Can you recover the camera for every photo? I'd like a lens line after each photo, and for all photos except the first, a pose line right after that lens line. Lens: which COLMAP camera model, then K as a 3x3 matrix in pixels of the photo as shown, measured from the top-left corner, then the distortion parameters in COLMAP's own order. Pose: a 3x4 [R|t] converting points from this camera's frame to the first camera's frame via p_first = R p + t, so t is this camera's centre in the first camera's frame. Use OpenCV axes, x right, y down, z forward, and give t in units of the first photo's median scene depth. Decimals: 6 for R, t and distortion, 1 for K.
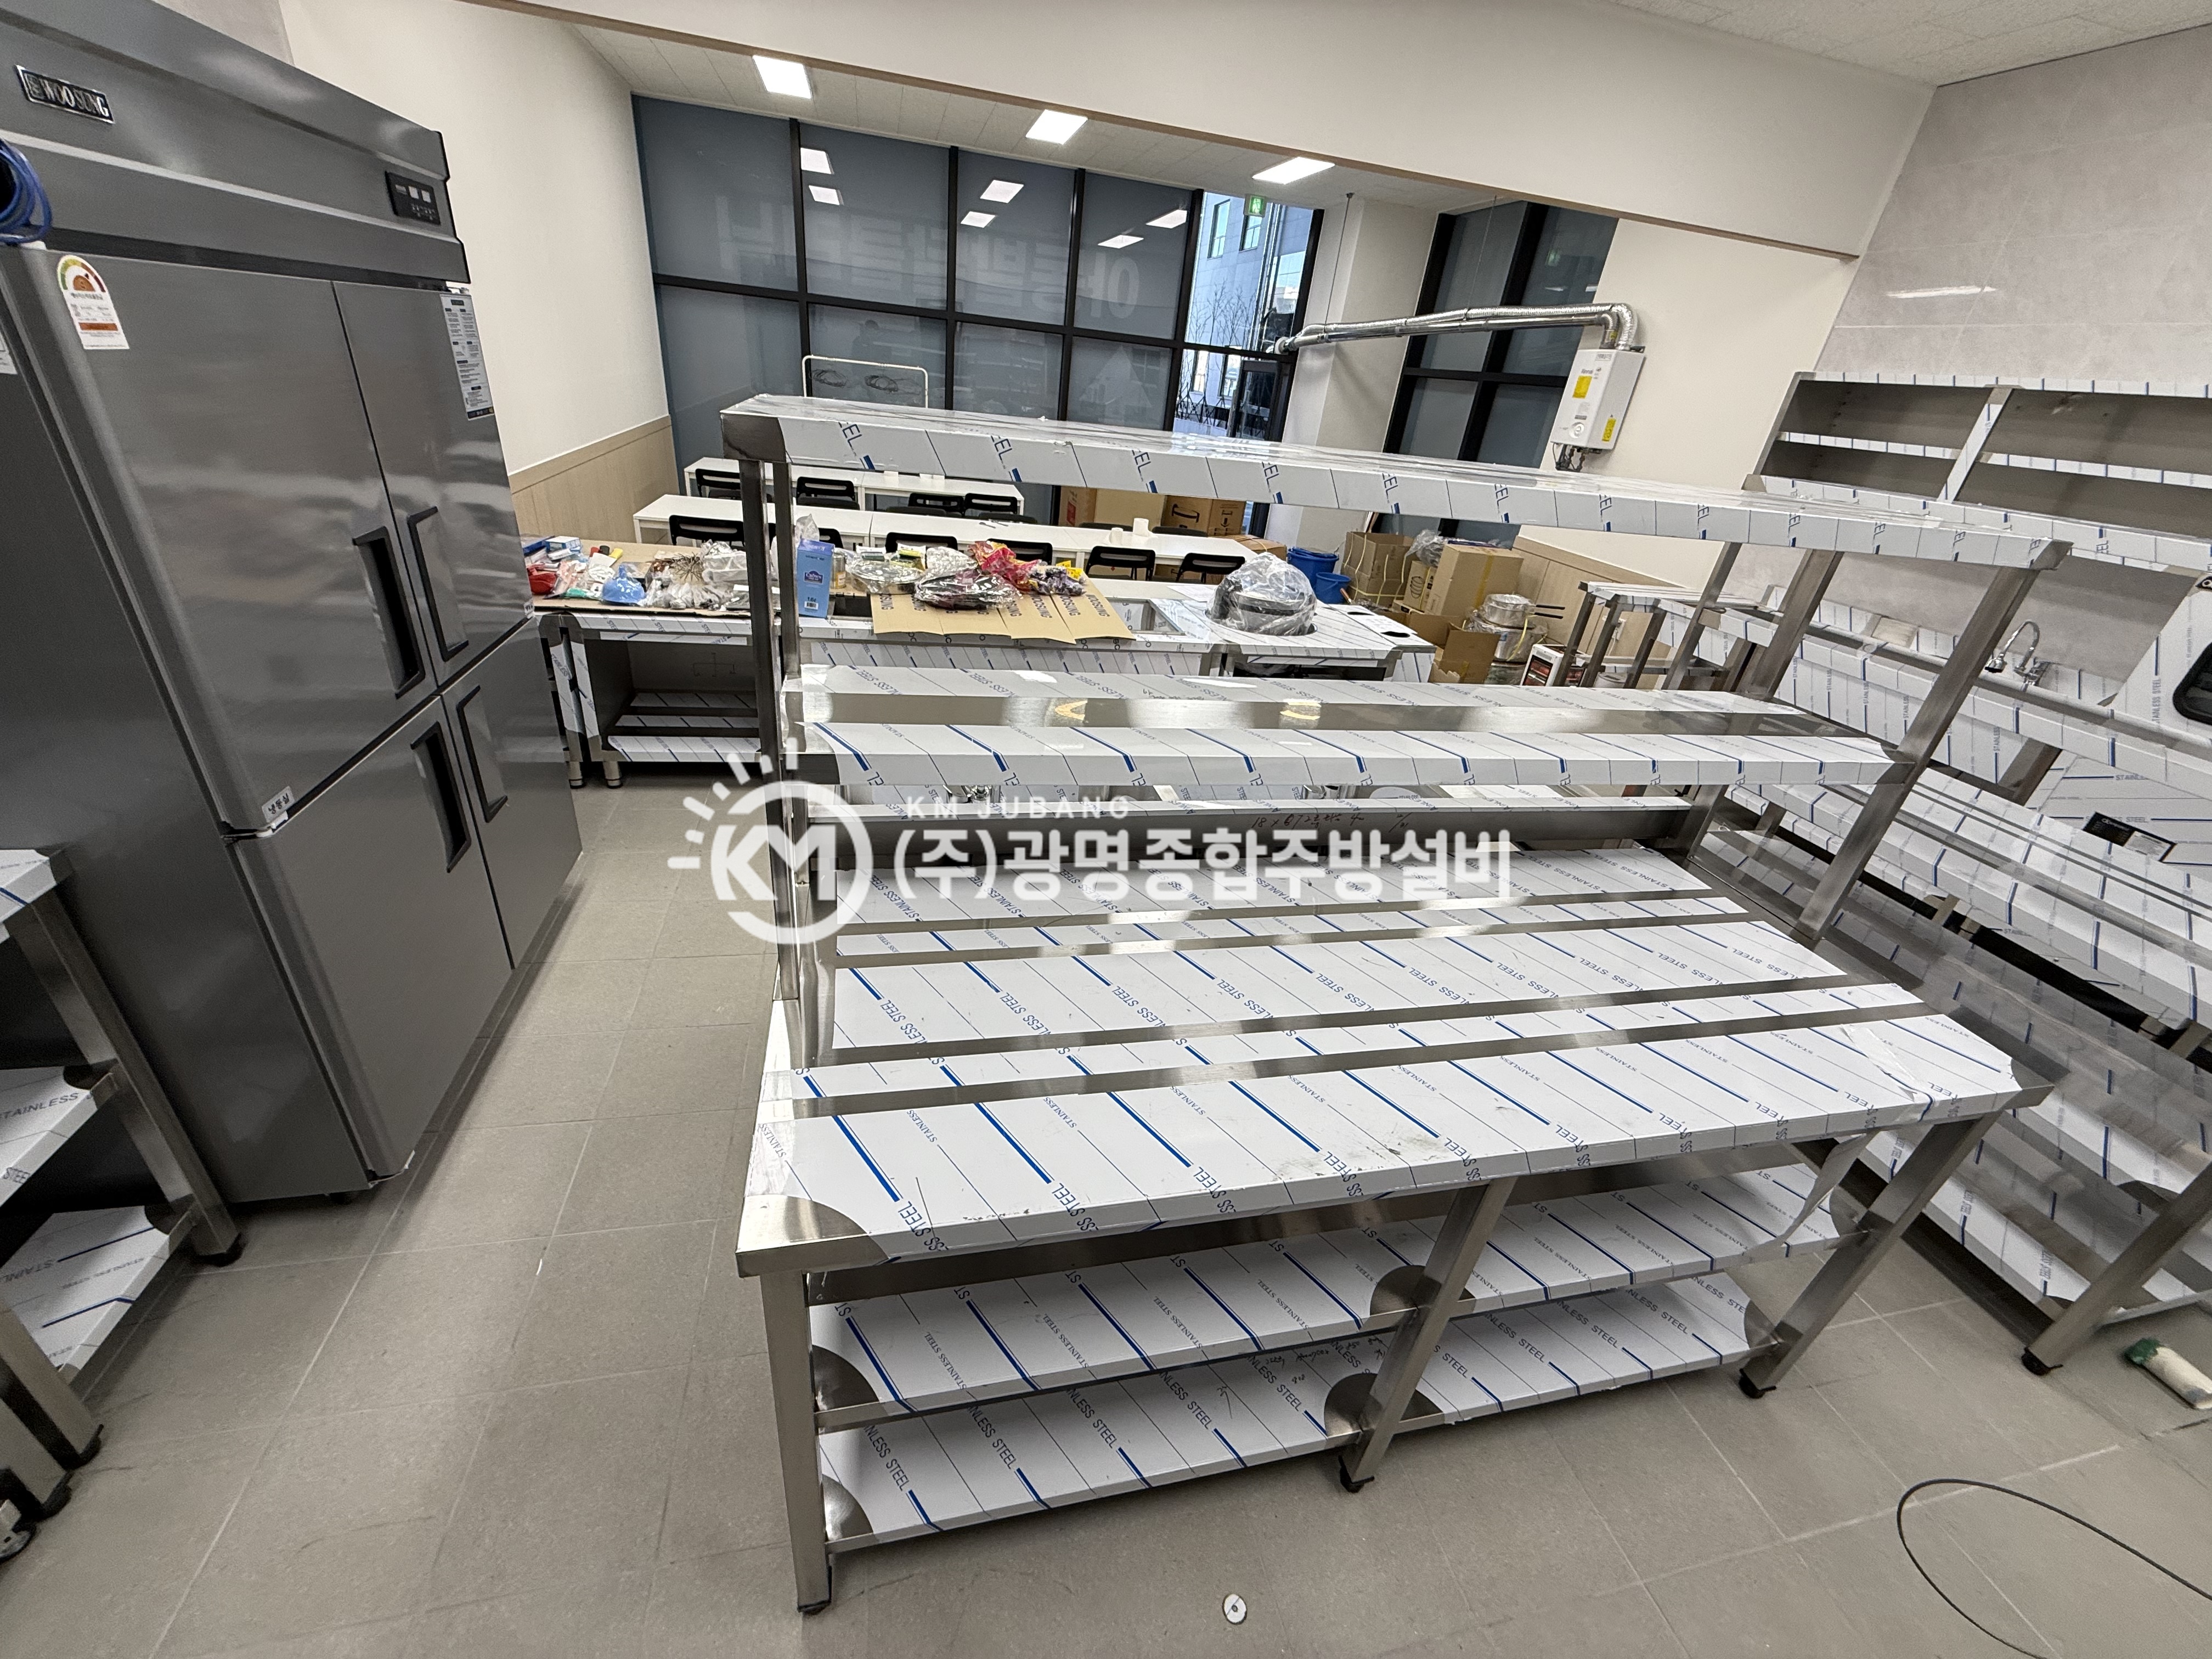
lens RADIAL K [[879.3, 0, 1104.8], [0, 879.3, 835.2], [0, 0, 1]] dist [0.000521, 0.000318]
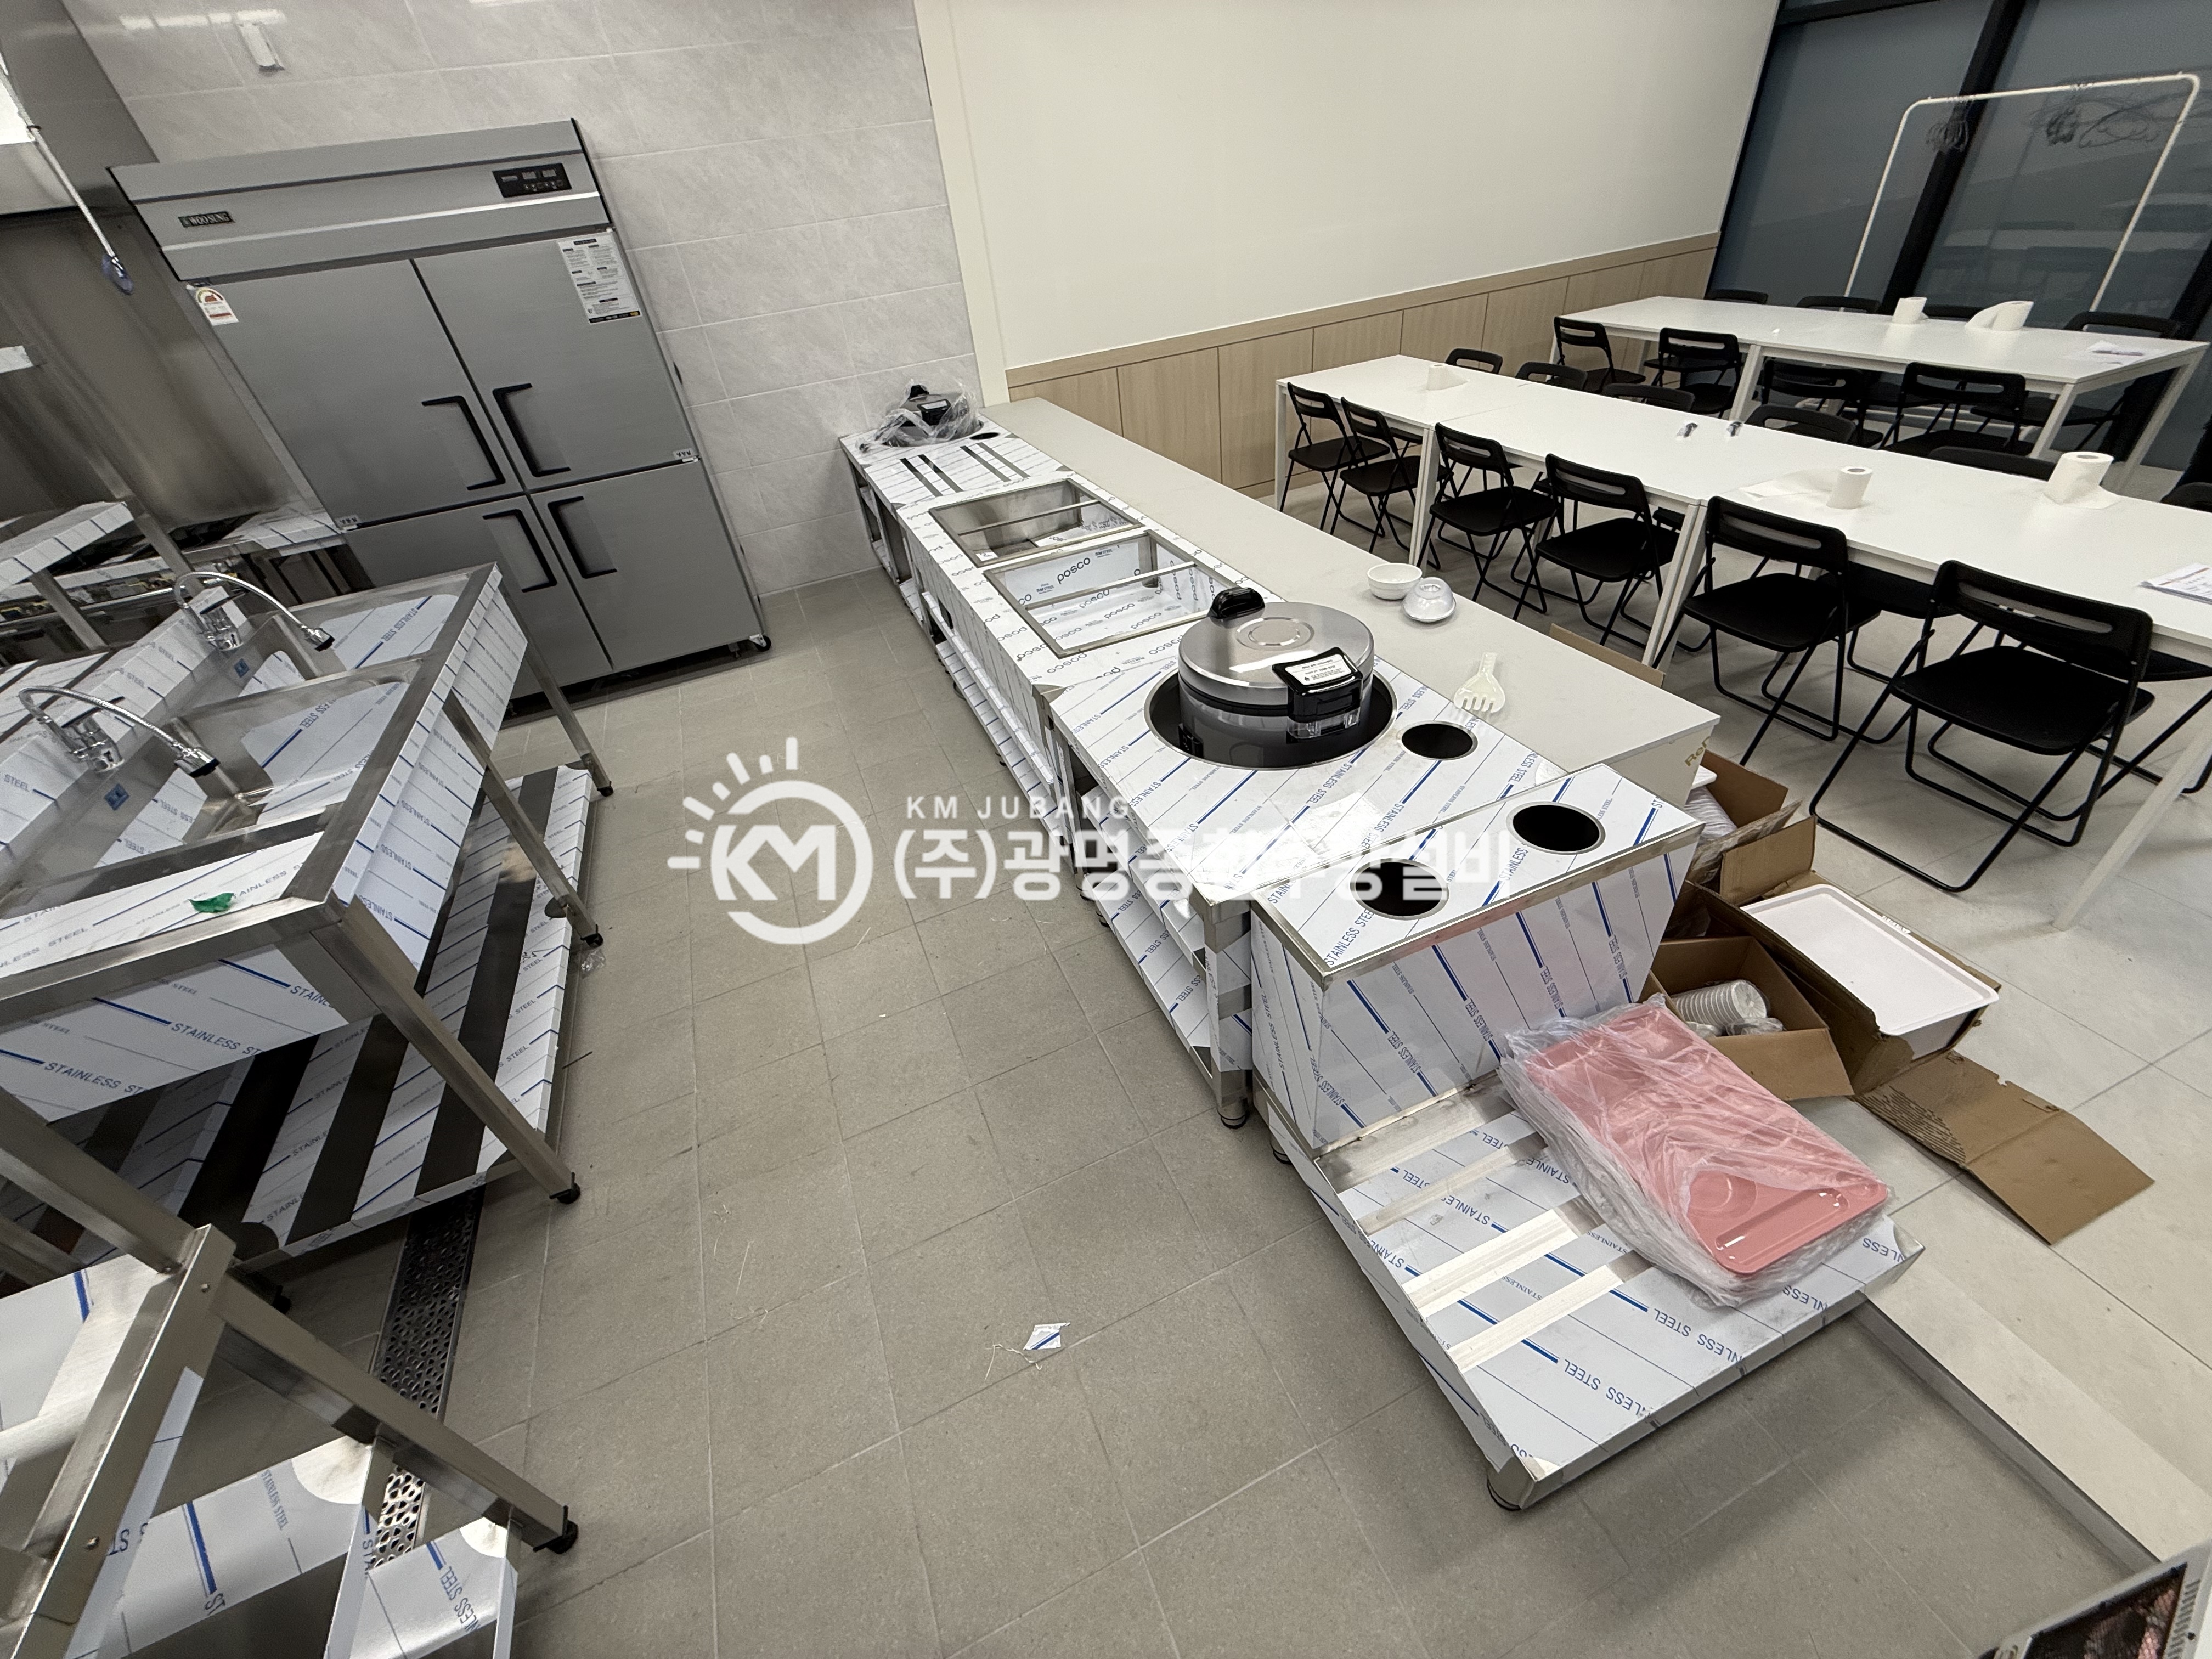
lens RADIAL K [[879.3, 0, 1104.8], [0, 879.3, 835.2], [0, 0, 1]] dist [0.000521, 0.000318]
pose [[0.151117, 0.500794, -0.852273, 2.197701], [-0.354294, 0.832334, 0.426257, -1.305340], [0.922843, 0.237540, 0.303208, 2.926364]]
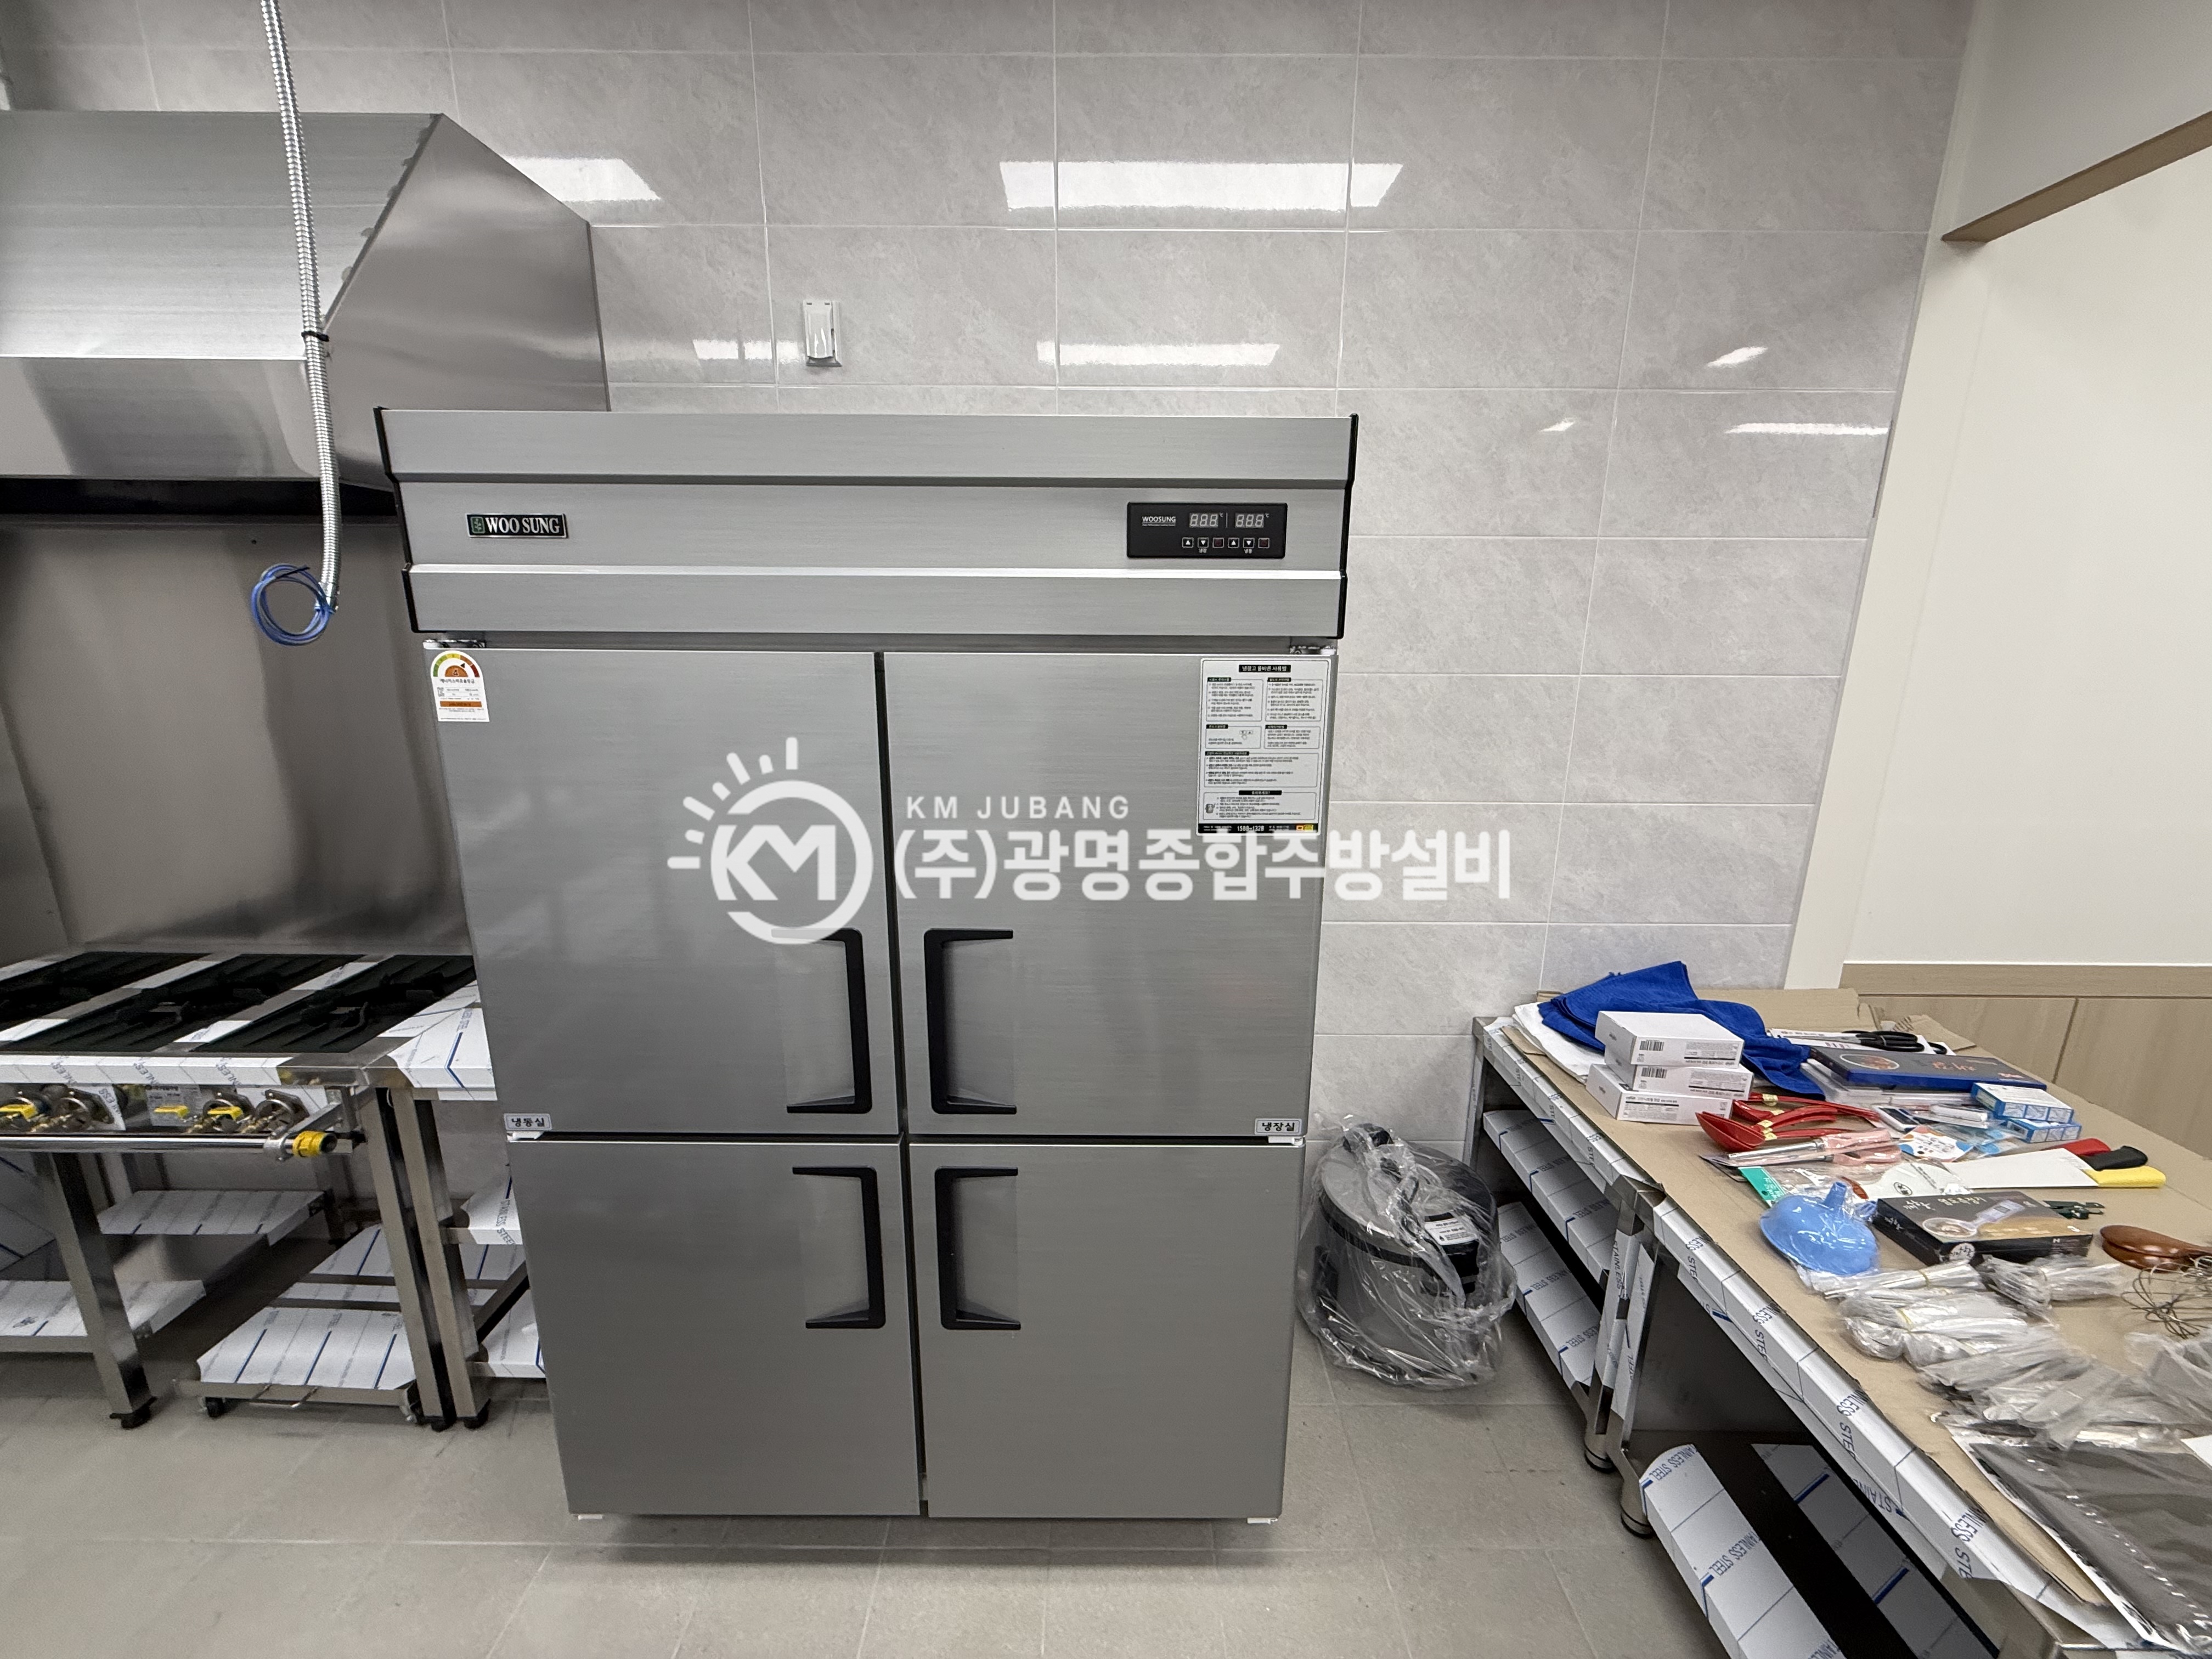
lens RADIAL K [[879.3, 0, 1104.8], [0, 879.3, 835.2], [0, 0, 1]] dist [0.000521, 0.000318]
pose [[-0.227921, 0.127009, -0.965360, -0.204624], [-0.487953, 0.843072, 0.226125, -1.075109], [0.842588, 0.522589, -0.130180, 1.897815]]
